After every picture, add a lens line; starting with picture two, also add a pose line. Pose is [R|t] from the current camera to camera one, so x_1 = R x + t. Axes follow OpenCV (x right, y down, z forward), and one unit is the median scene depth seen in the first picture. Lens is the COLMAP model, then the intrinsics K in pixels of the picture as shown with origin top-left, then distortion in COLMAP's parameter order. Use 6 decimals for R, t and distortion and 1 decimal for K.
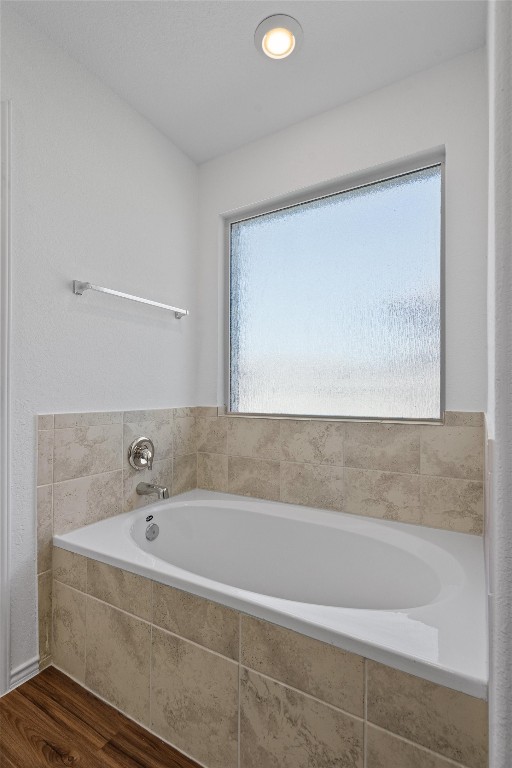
lens RADIAL K [[352.9, 0, 258.9], [0, 352.9, 387.9], [0, 0, 1]] dist [-0.003626, 0.001265]
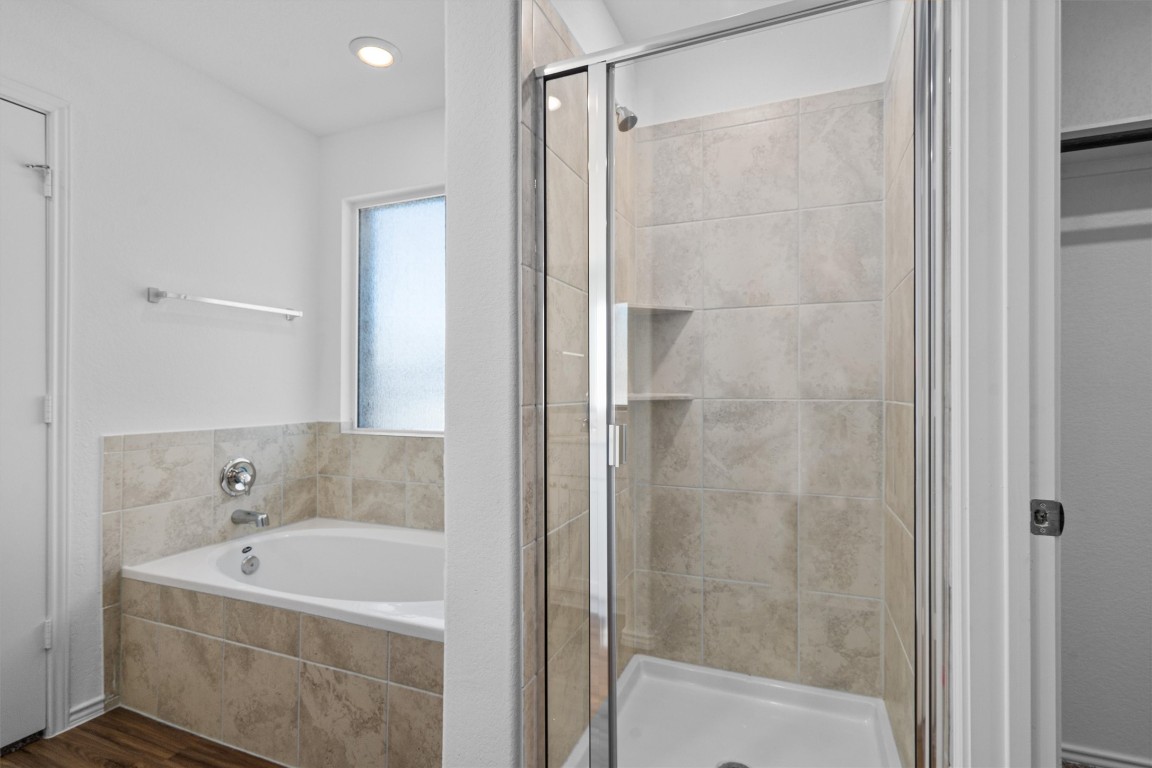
lens RADIAL K [[529.4, 0, 574.2], [0, 529.4, 383.2], [0, 0, 1]] dist [-0.003626, 0.001265]
pose [[0.989736, 0.002042, 0.142891, 0.405783], [-0.002334, 0.999996, 0.001873, -0.069190], [-0.142887, -0.002188, 0.989737, -0.560369]]
